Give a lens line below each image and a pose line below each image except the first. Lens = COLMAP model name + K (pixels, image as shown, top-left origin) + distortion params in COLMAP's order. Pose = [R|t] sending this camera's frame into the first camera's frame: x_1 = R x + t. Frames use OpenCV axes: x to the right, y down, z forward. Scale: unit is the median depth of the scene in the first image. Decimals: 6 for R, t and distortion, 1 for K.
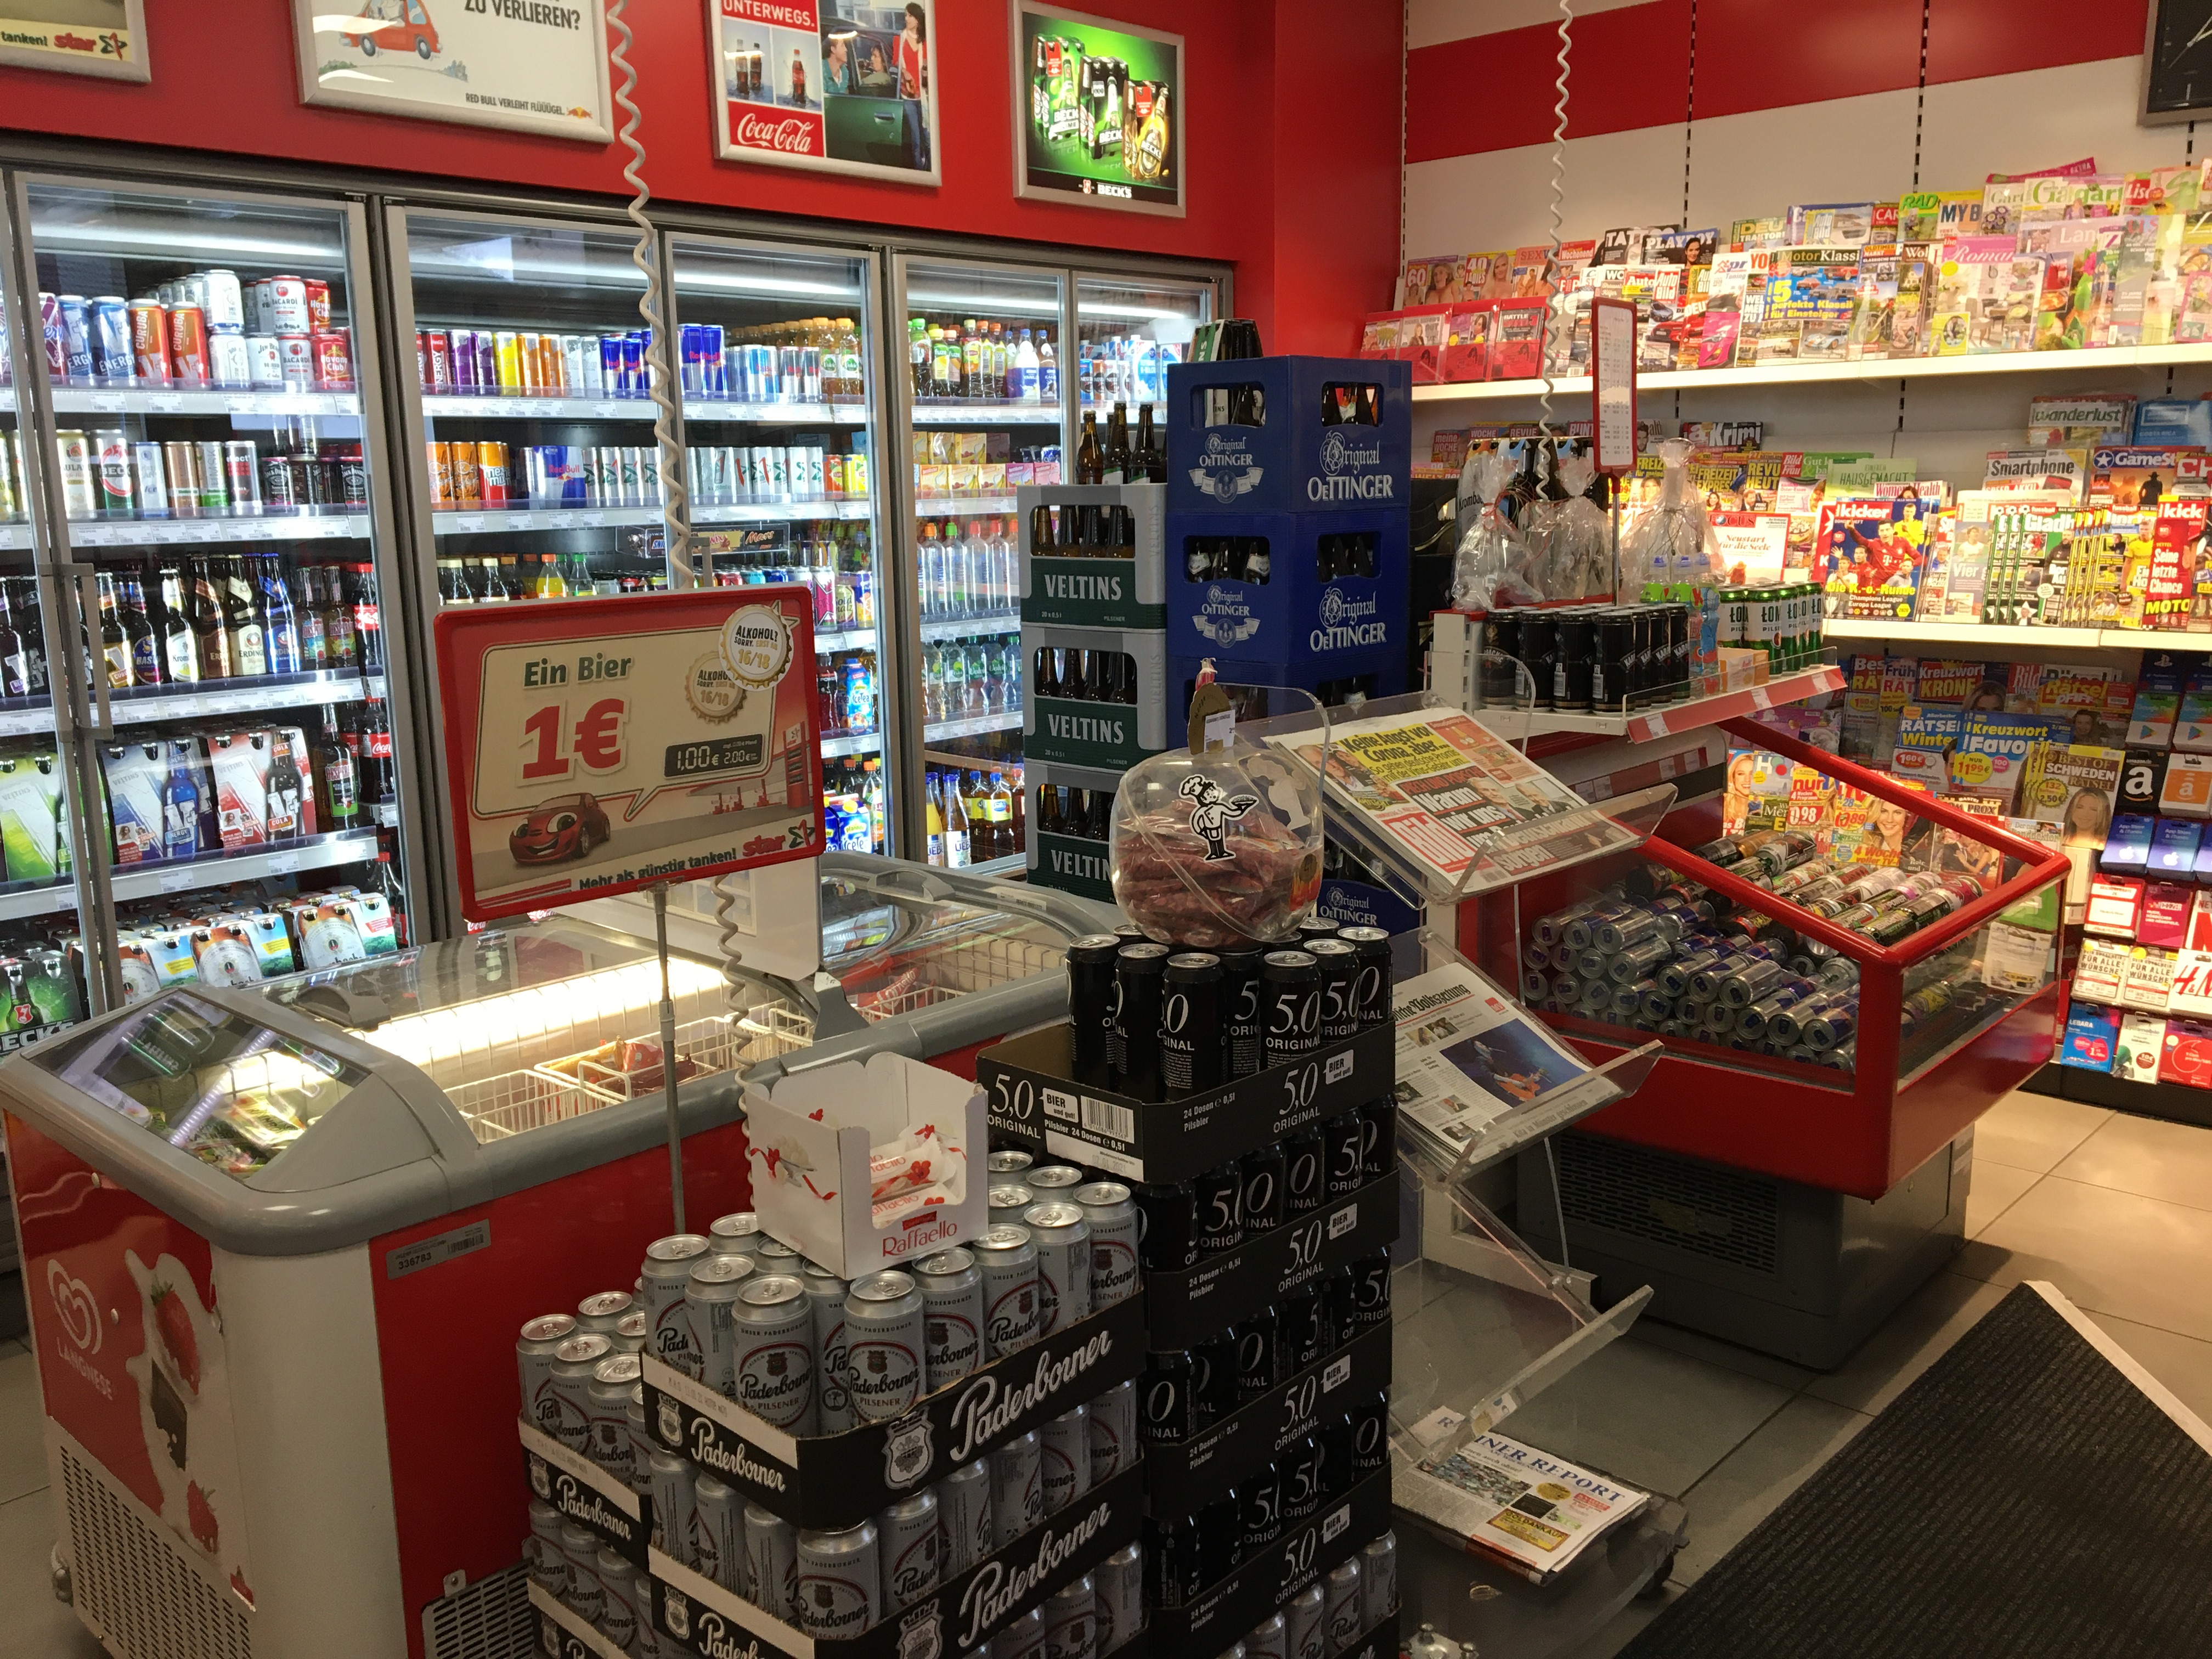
lens RADIAL K [[1845.2, 0, 1116.4], [0, 1845.2, 816.2], [0, 0, 1]] dist [0.054518, -0.045173]
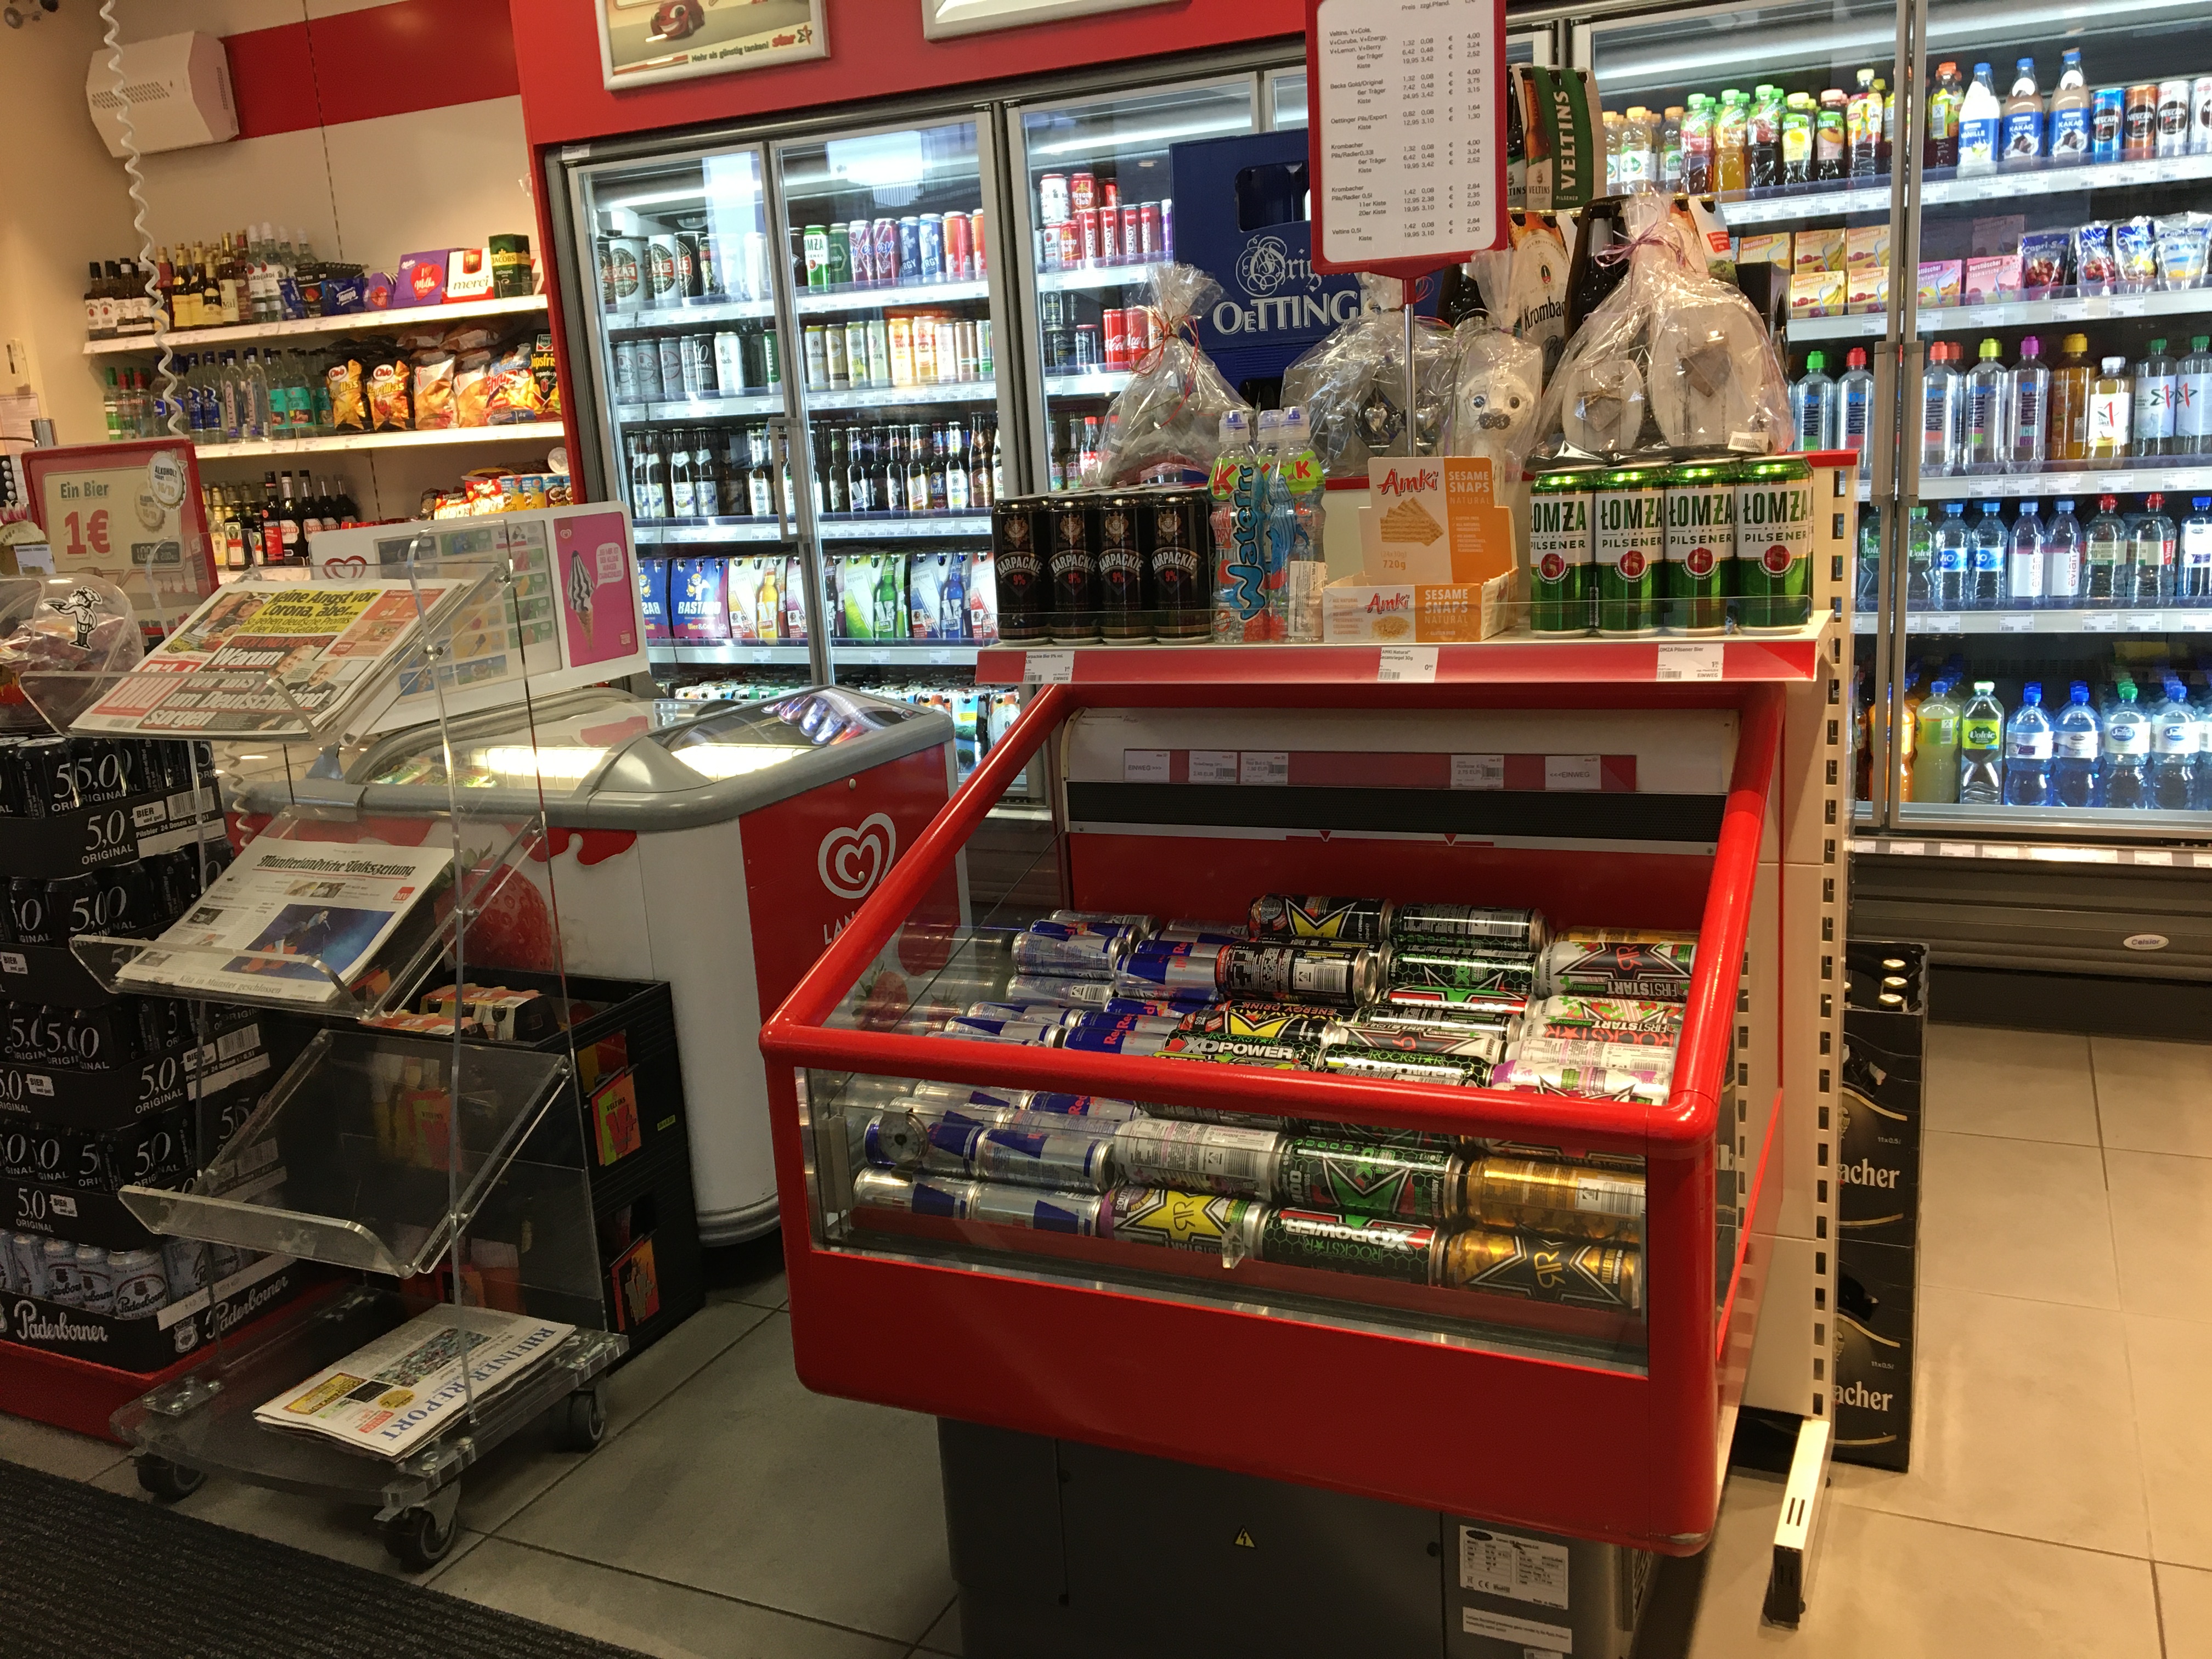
lens RADIAL K [[1845.2, 0, 1115.8], [0, 1845.2, 840.9], [0, 0, 1]] dist [0.054518, -0.045173]
pose [[0.310381, 0.214953, -0.925991, 0.815598], [-0.122365, 0.975030, 0.185321, -0.100754], [0.942704, 0.055788, 0.328933, 0.697415]]
